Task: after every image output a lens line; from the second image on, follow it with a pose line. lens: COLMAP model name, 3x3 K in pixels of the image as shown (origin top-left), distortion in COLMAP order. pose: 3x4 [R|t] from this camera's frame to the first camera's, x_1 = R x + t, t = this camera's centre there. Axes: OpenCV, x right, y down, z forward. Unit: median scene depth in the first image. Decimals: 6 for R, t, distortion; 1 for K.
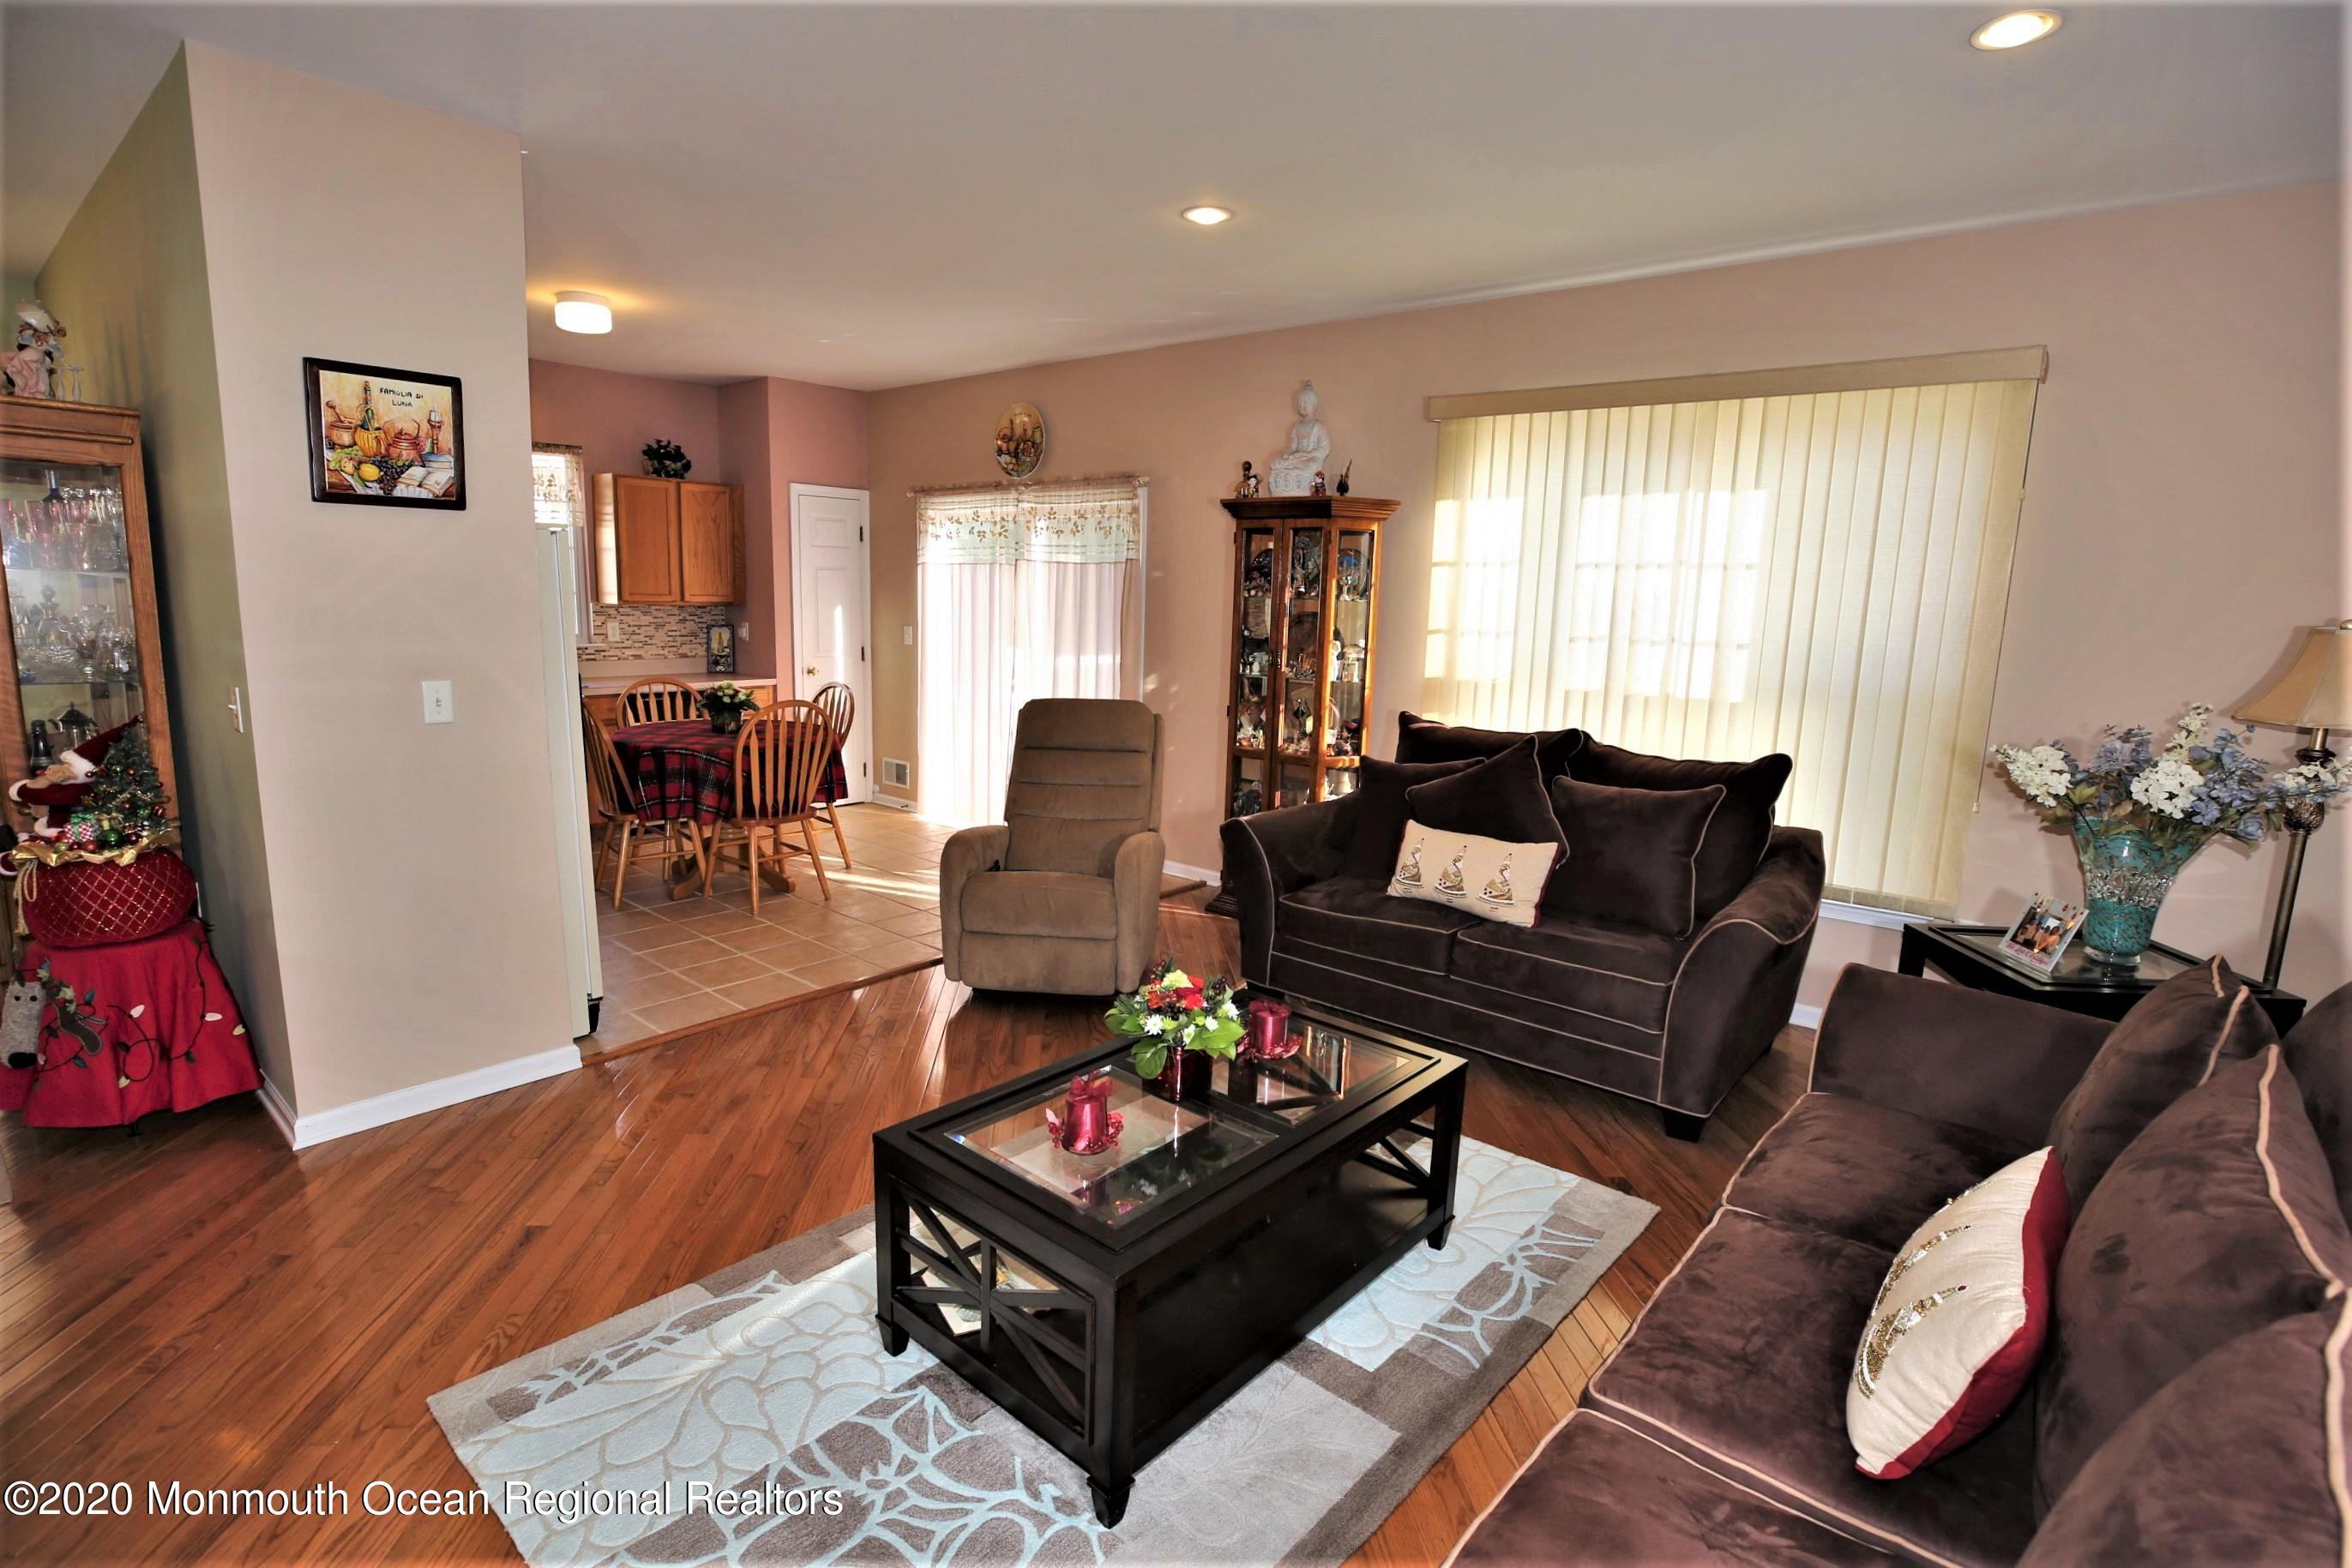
lens RADIAL K [[1134.1, 0, 1176.0], [0, 1134.1, 784.0], [0, 0, 1]] dist [-0.047999, -0.000039]
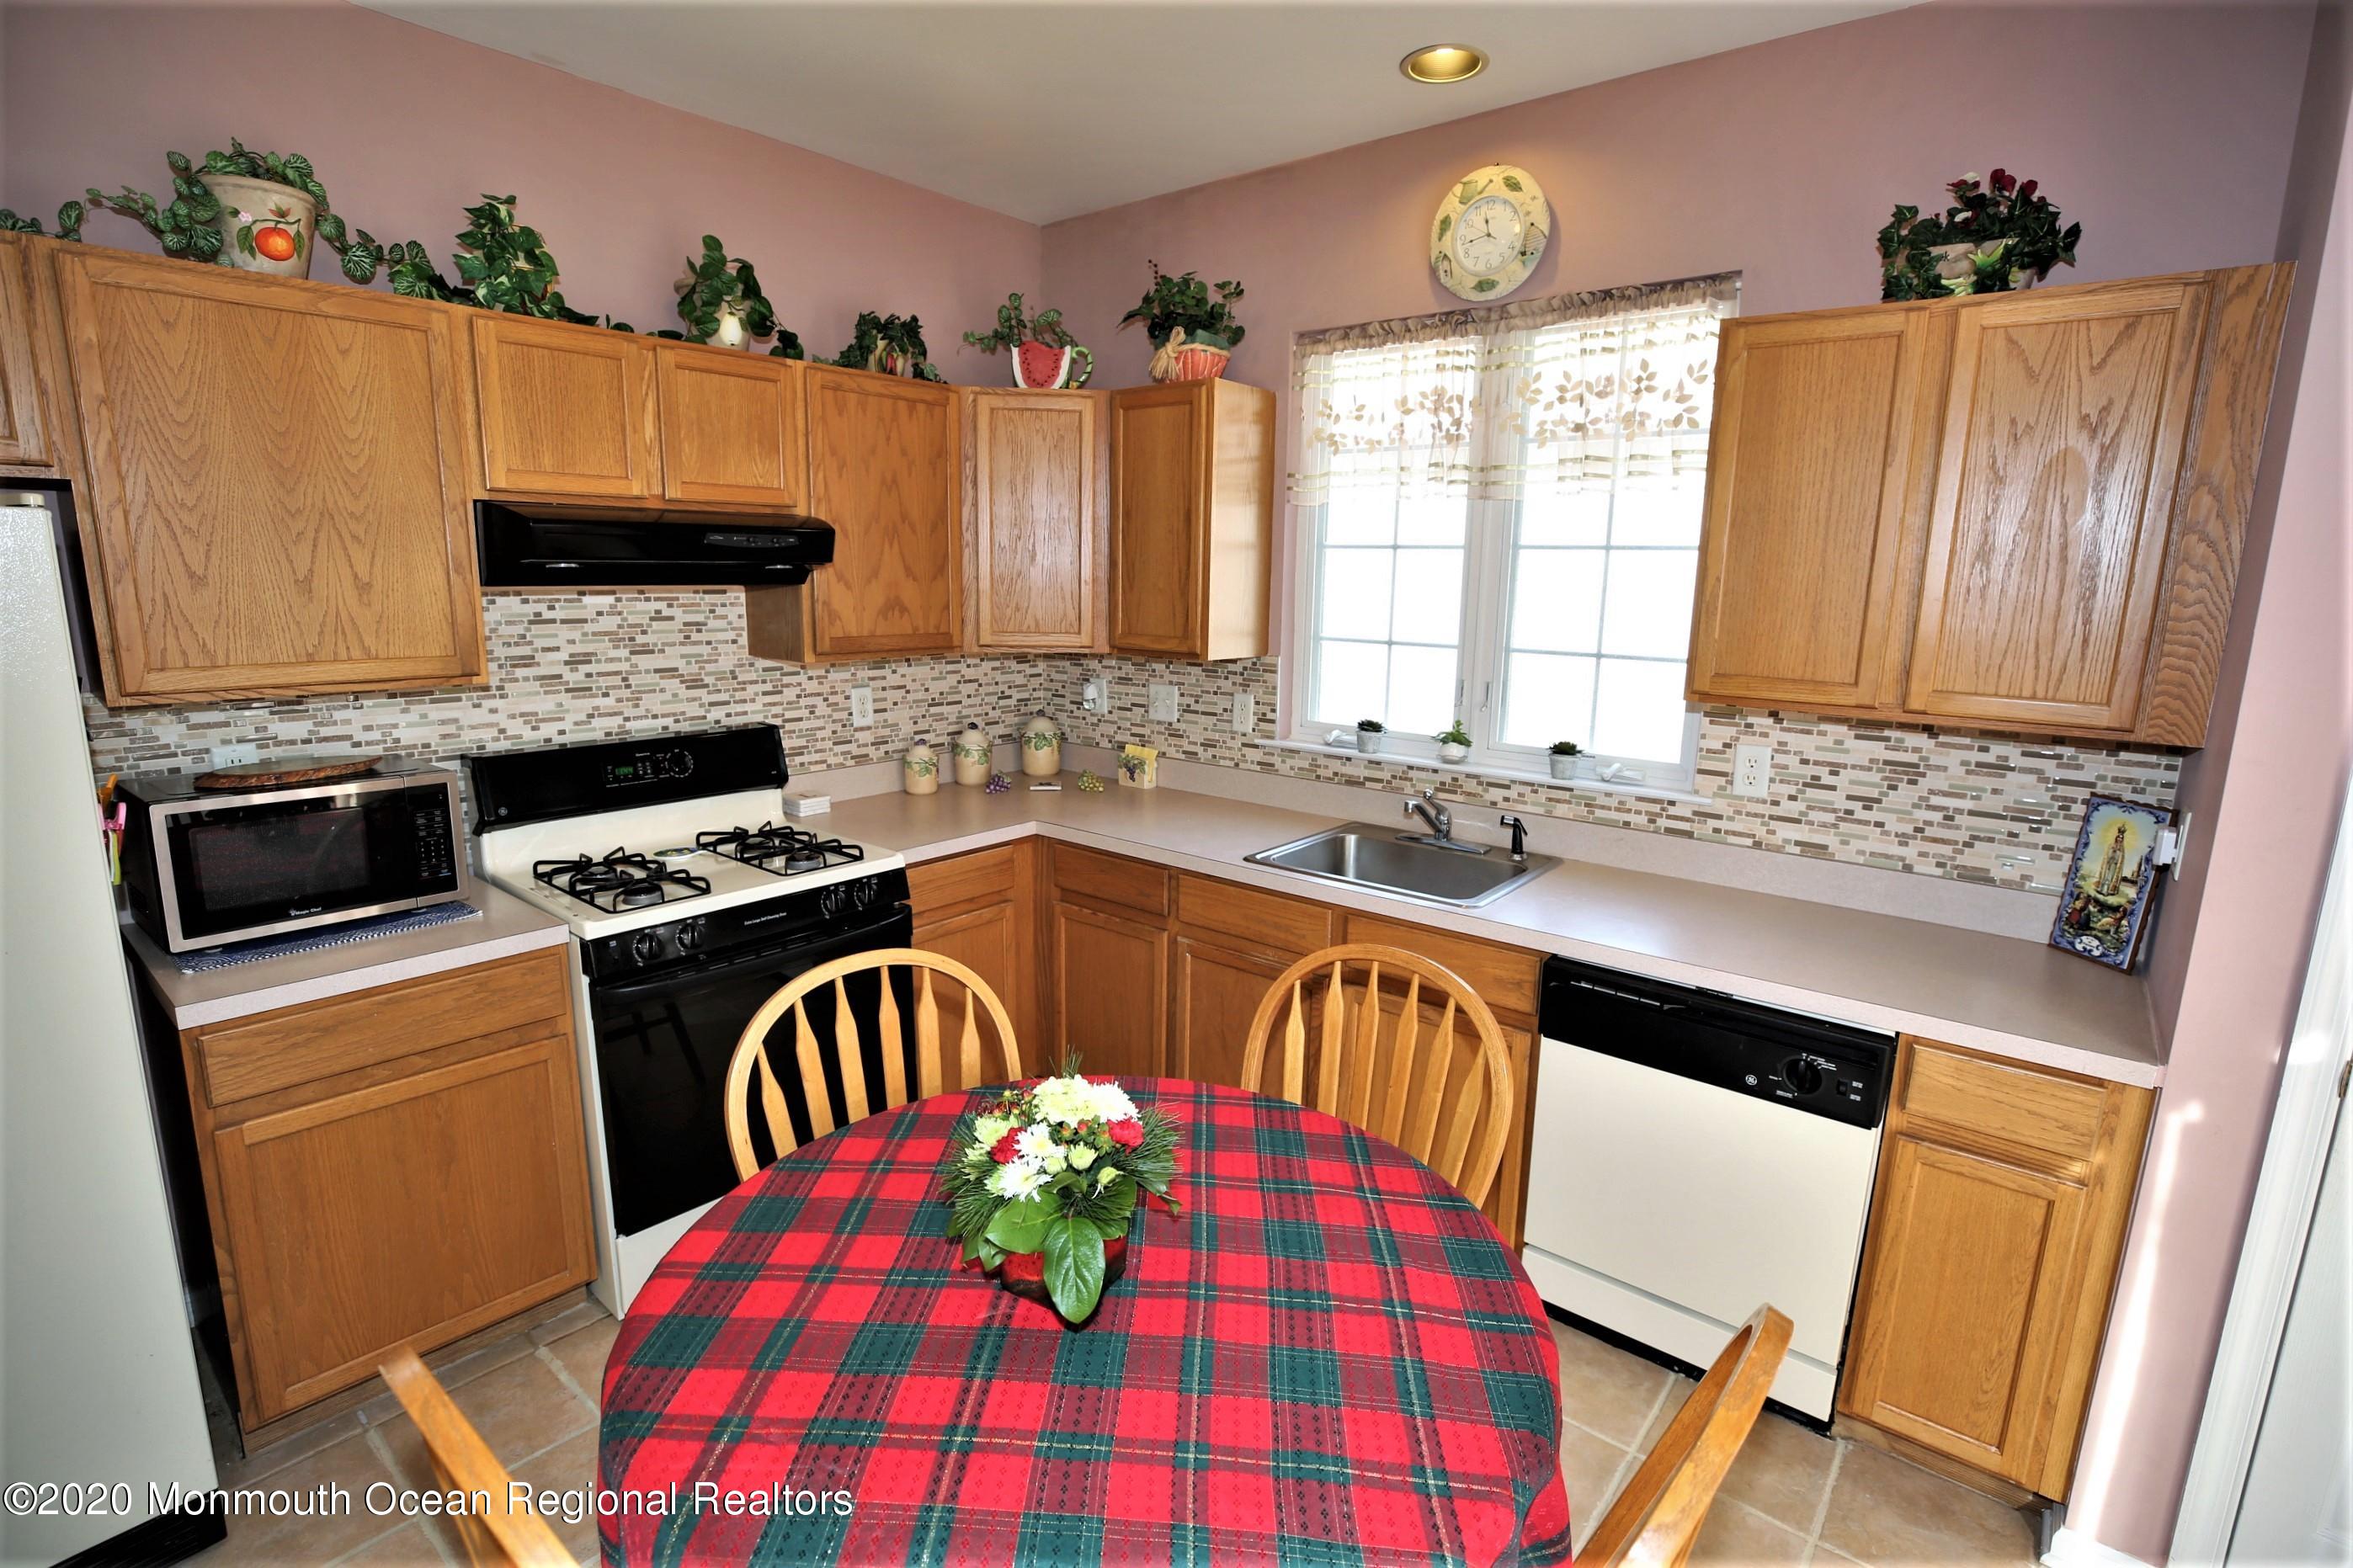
lens RADIAL K [[1101.9, 0, 1172.5], [0, 1101.9, 787.3], [0, 0, 1]] dist [-0.044874, 0.013419]
pose [[0.012432, 0.162049, -0.986704, -0.209836], [-0.189671, 0.969248, 0.156792, -0.212480], [0.981769, 0.185200, 0.042786, 1.122263]]
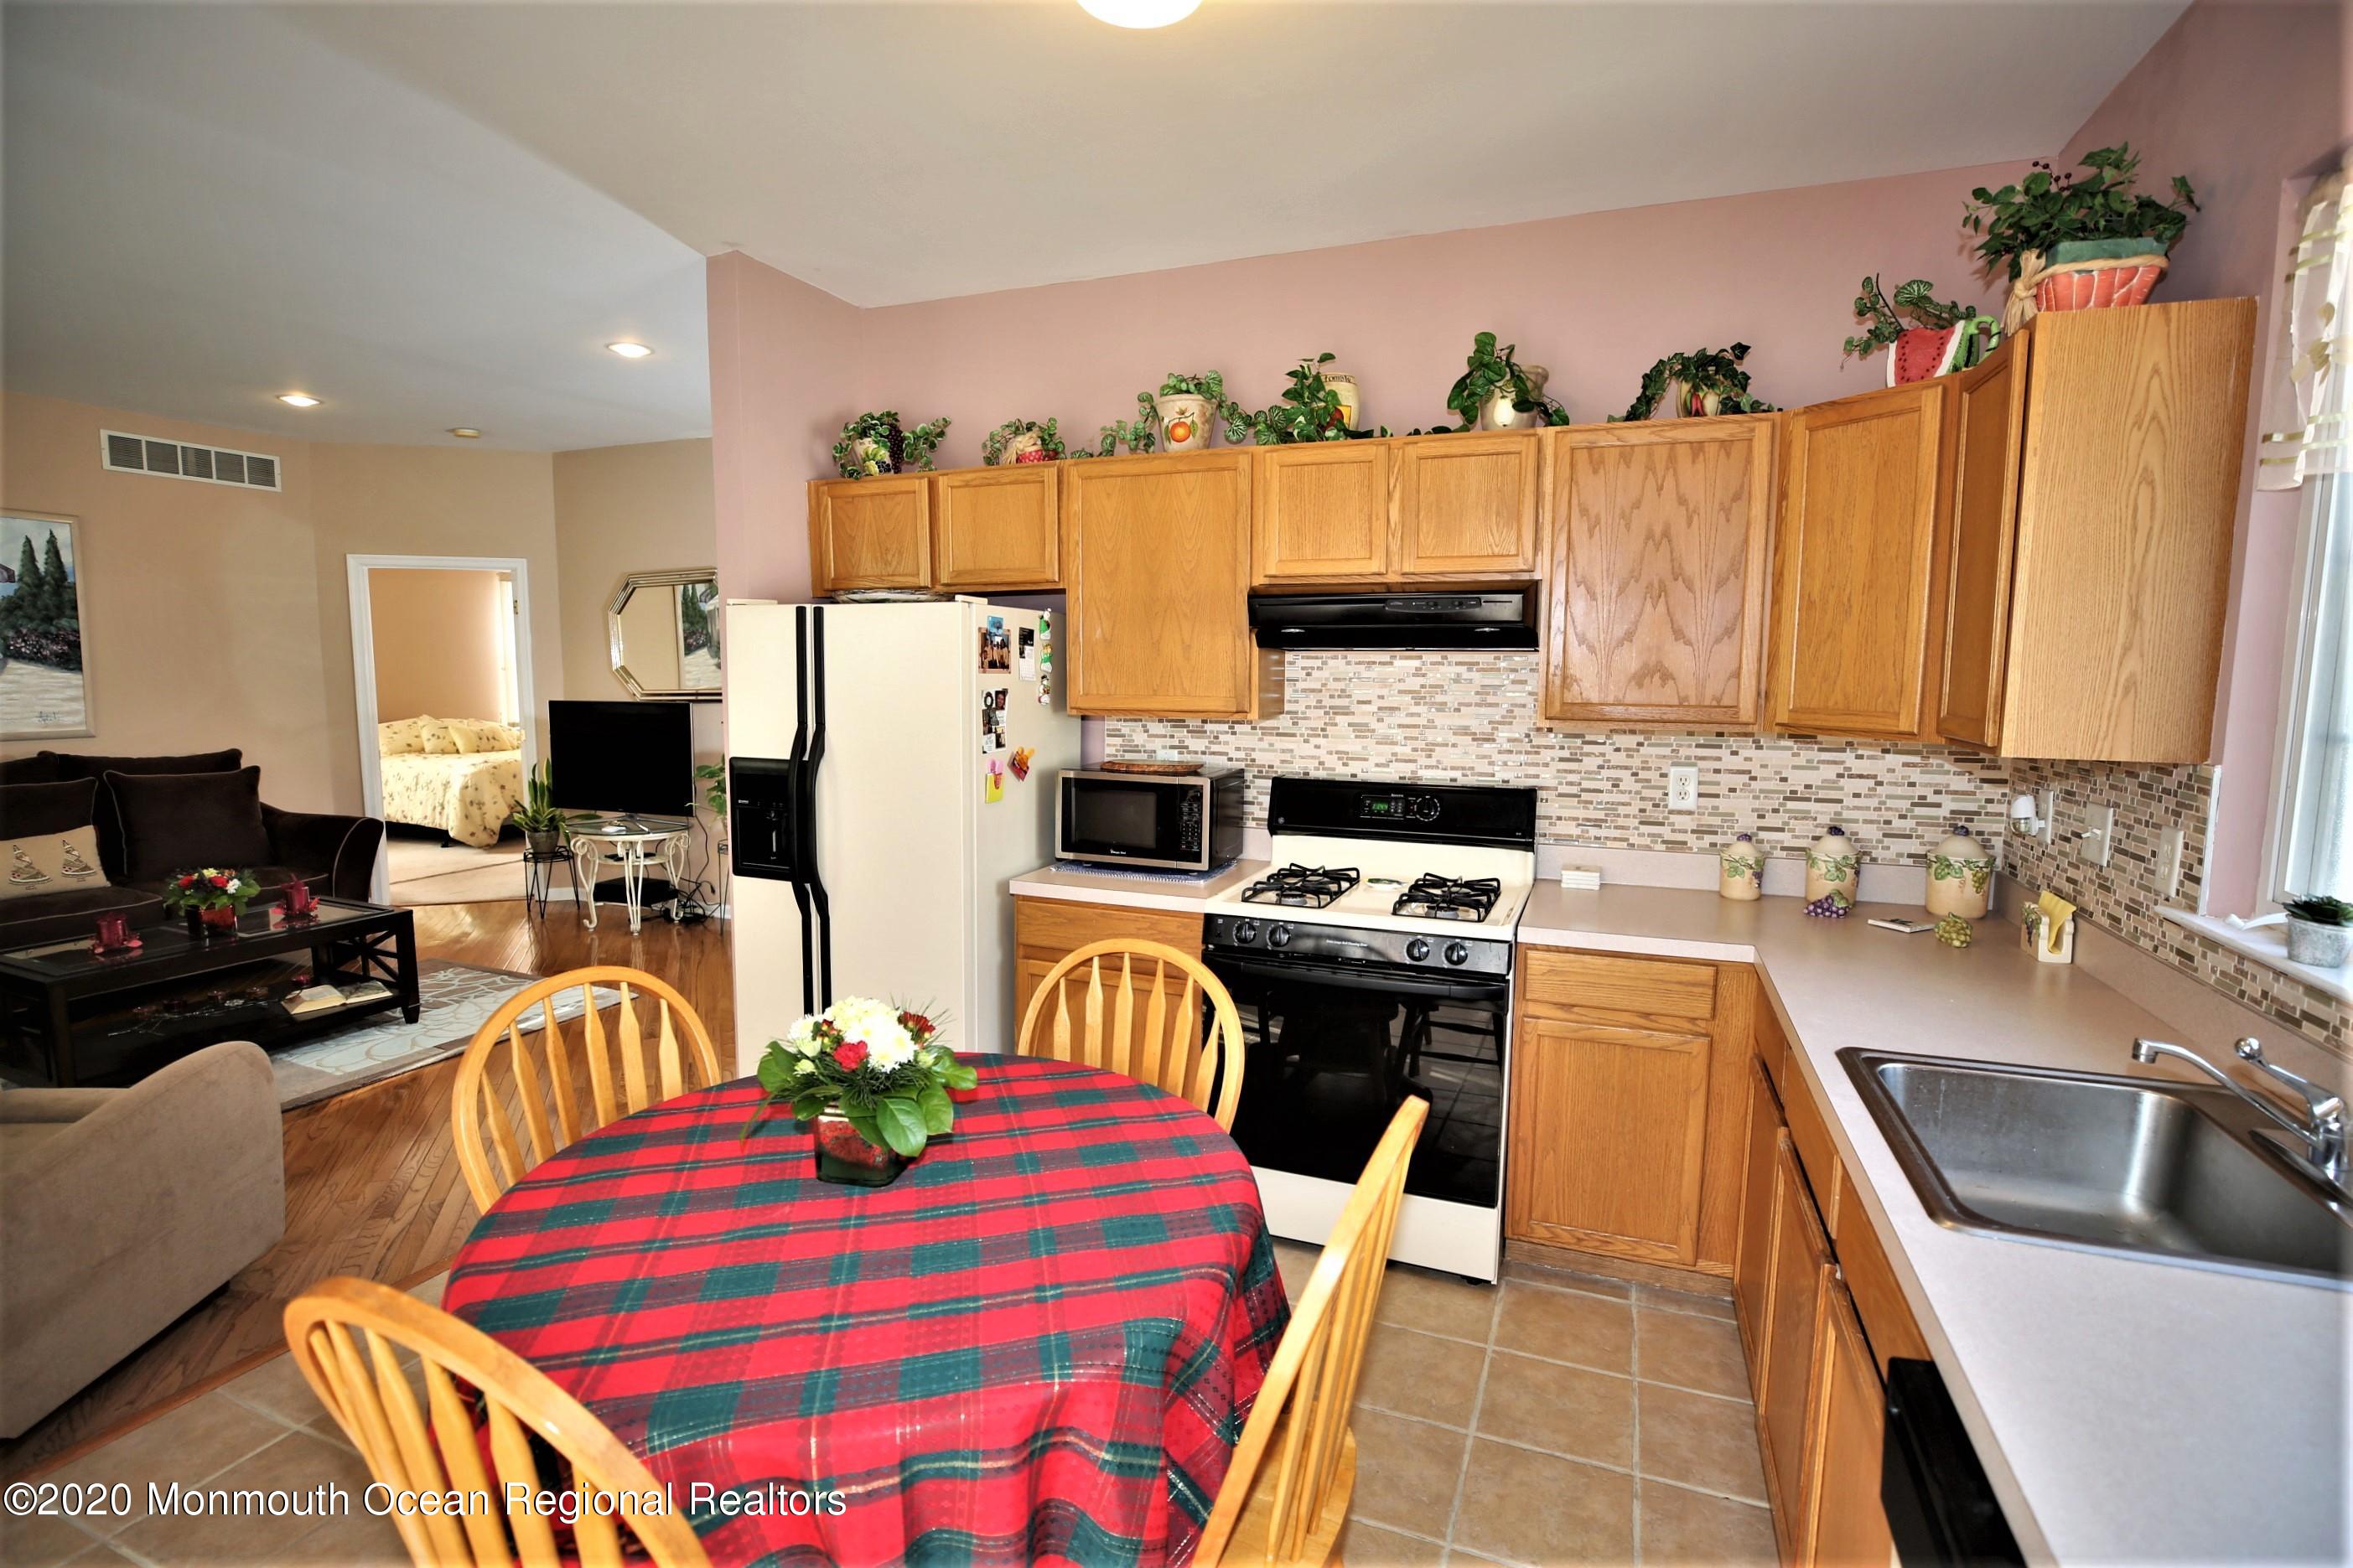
lens RADIAL K [[1101.9, 0, 1172.5], [0, 1101.9, 787.3], [0, 0, 1]] dist [-0.044874, 0.013419]
pose [[-0.948358, 0.000547, -0.317200, -0.432851], [-0.088342, 0.959978, 0.265776, -0.254055], [0.304651, 0.280073, -0.910355, 1.419788]]
